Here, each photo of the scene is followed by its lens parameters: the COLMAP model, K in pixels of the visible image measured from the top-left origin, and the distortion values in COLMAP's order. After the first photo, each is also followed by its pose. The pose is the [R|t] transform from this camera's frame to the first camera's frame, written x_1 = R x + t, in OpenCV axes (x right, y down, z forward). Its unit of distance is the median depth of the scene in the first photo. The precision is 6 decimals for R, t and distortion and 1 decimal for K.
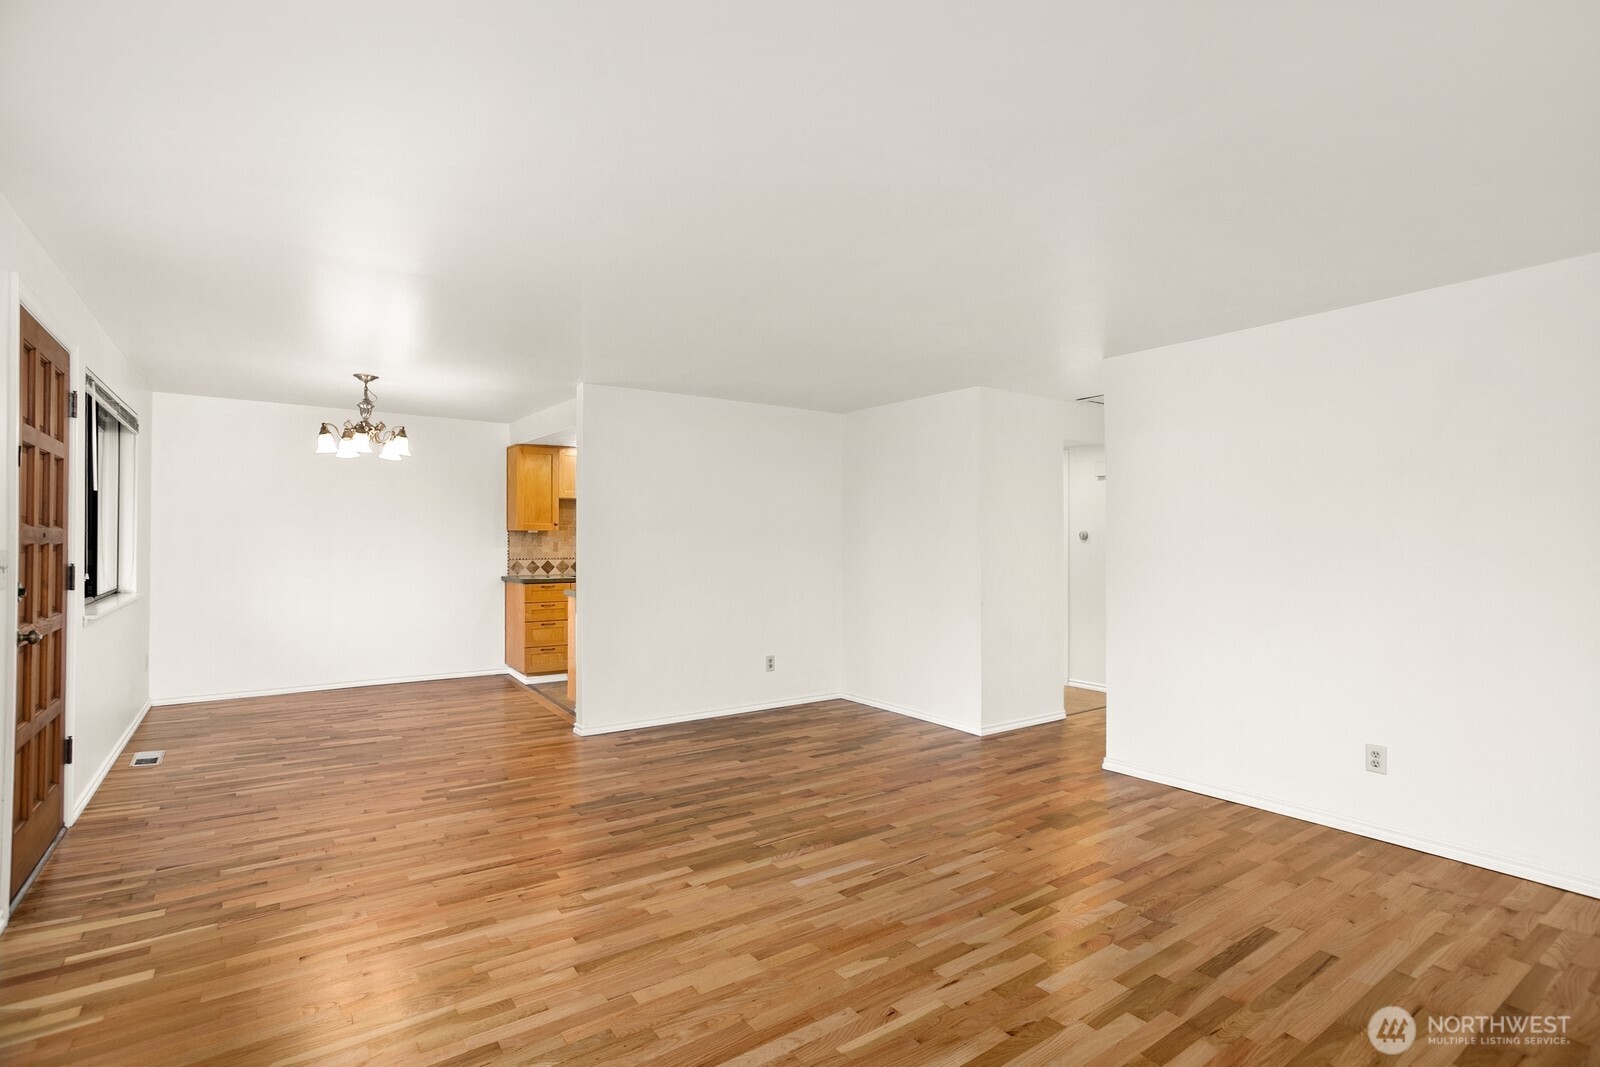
lens RADIAL K [[756.2, 0, 800.0], [0, 756.2, 533.5], [0, 0, 1]] dist [0.008847, 0.000044]
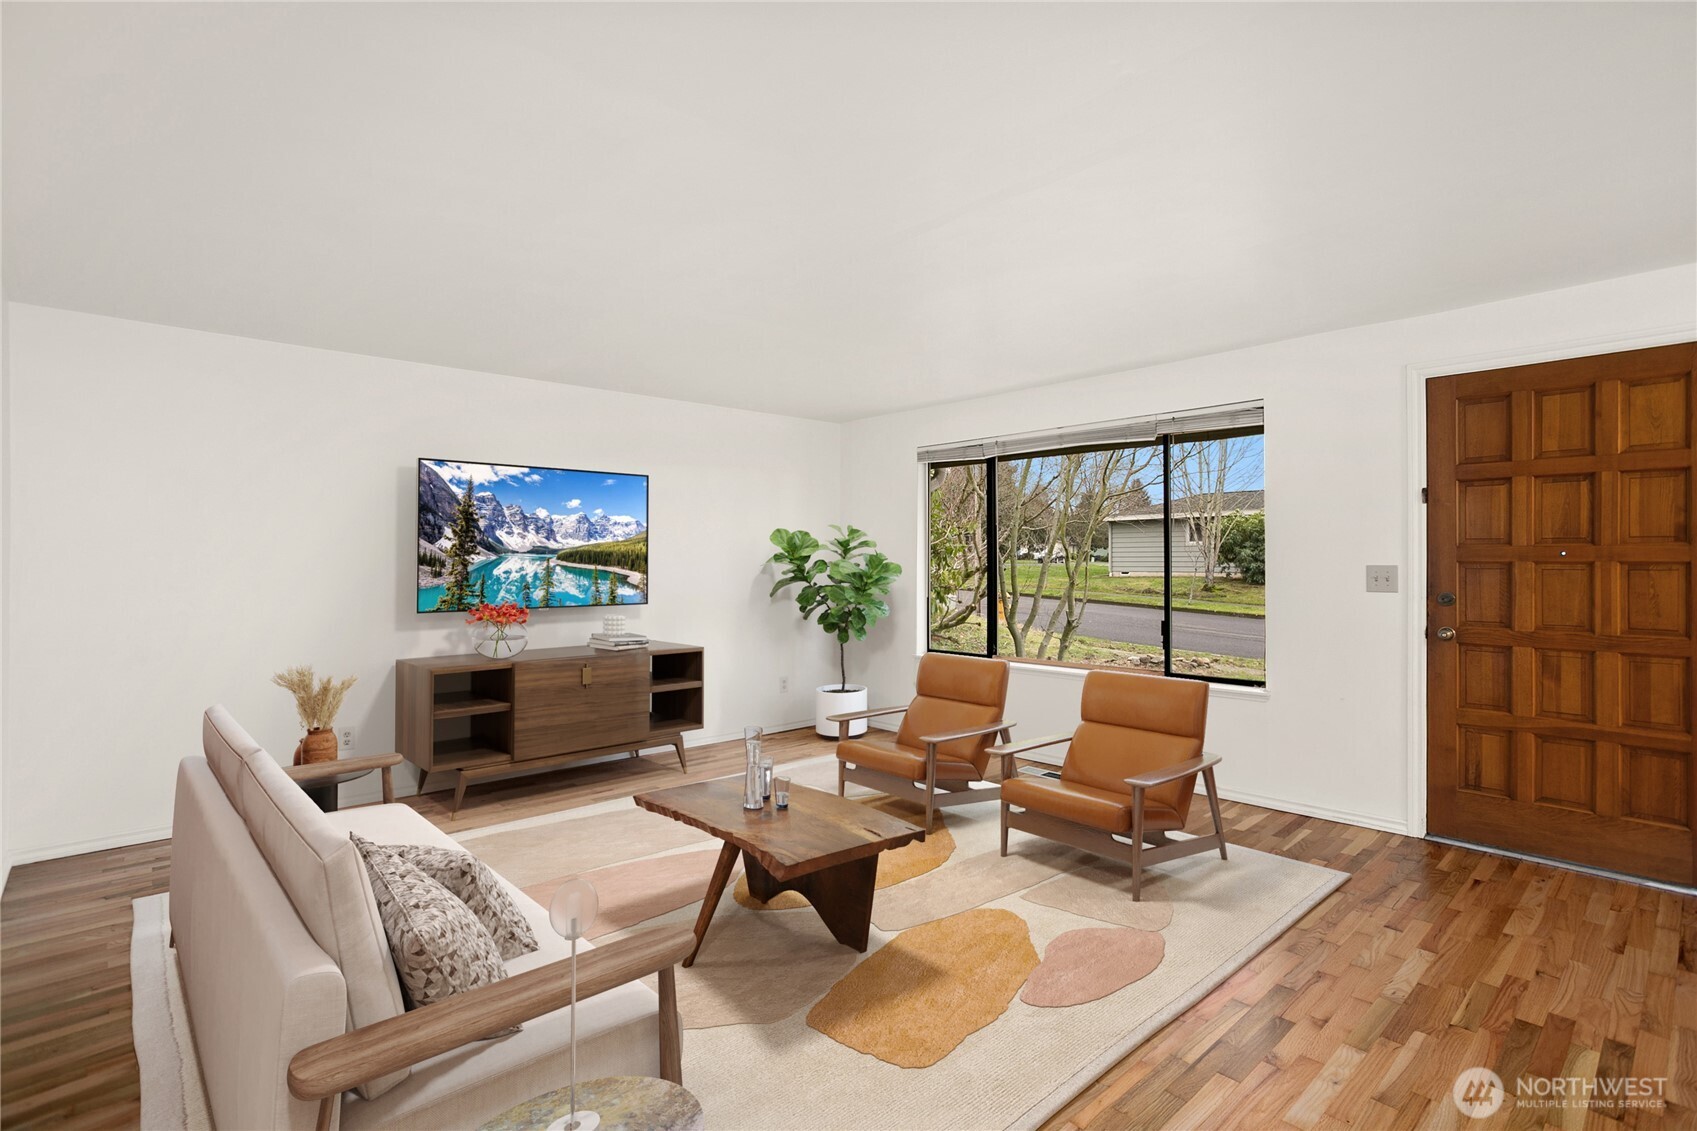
lens RADIAL K [[827.3, 0, 848.5], [0, 827.3, 565.5], [0, 0, 1]] dist [-0.066026, 0.042917]
pose [[-0.992073, 0.012072, -0.125081, 0.113806], [0.013251, 0.999875, -0.008598, 0.015276], [0.124962, -0.010187, -0.992109, 1.757919]]
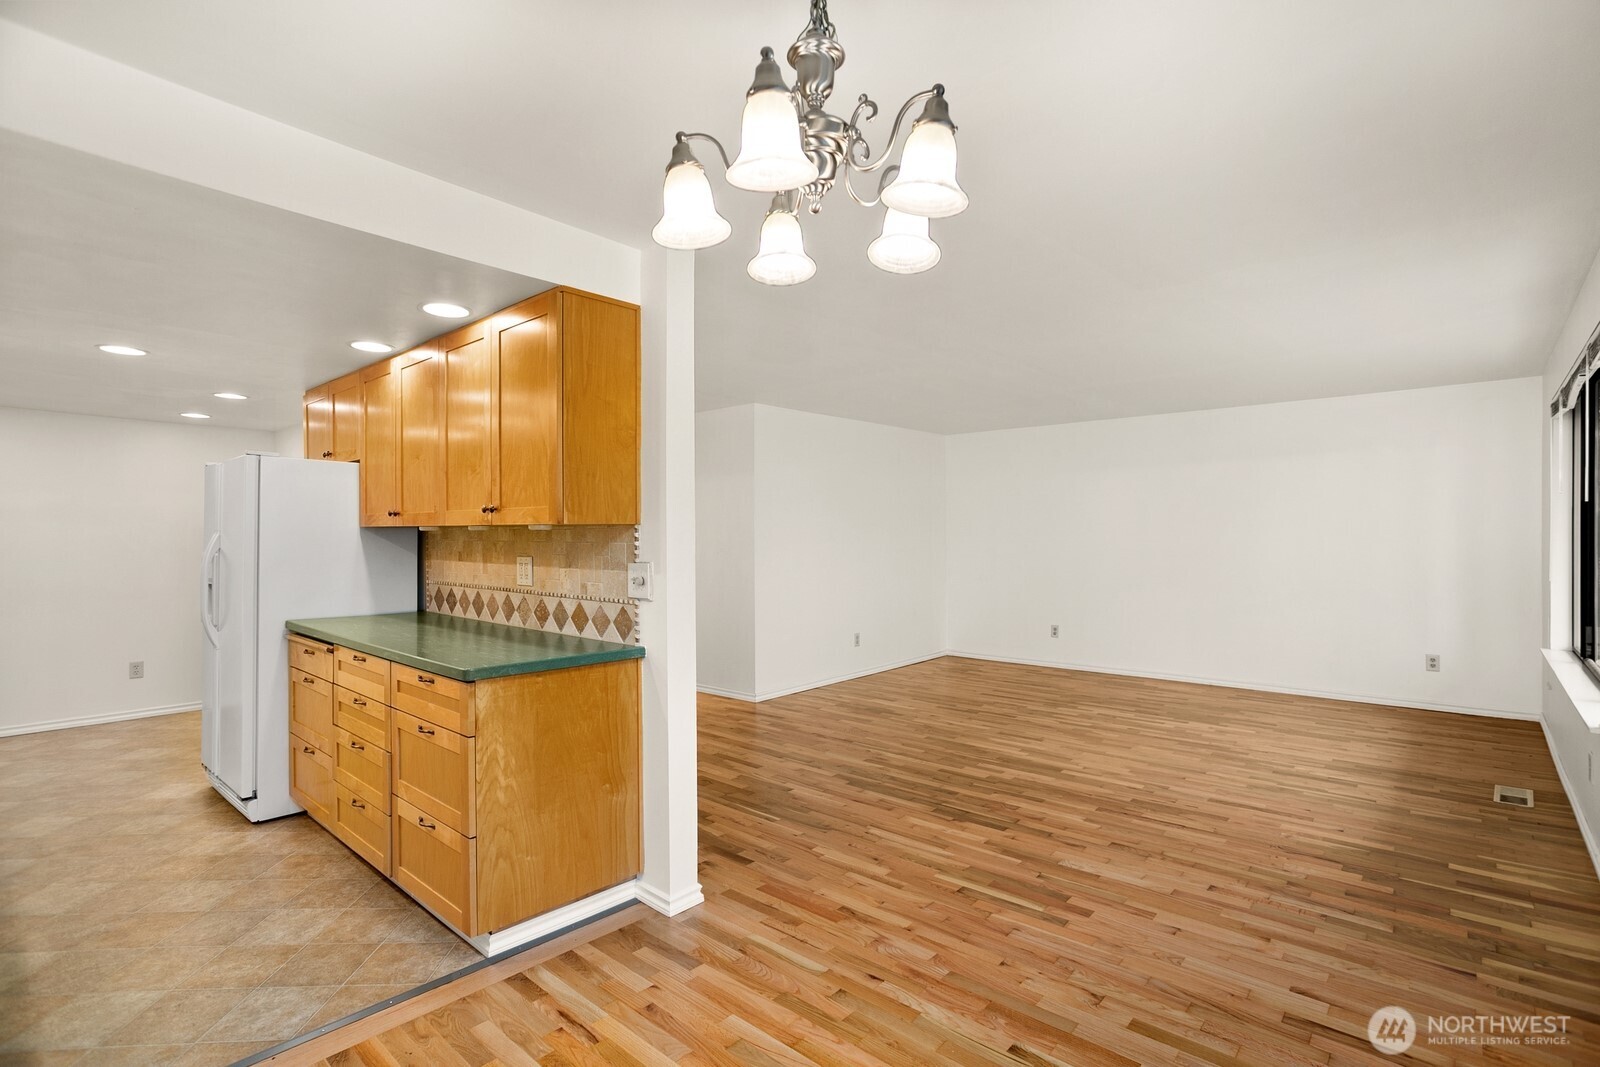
lens RADIAL K [[747.8, 0, 799.6], [0, 747.8, 537.2], [0, 0, 1]] dist [-0.001345, 0.000139]
pose [[-0.223731, 0.005604, 0.974635, -1.257421], [-0.013899, 0.999863, -0.008940, 0.023054], [-0.974552, -0.015547, -0.223622, 1.618308]]
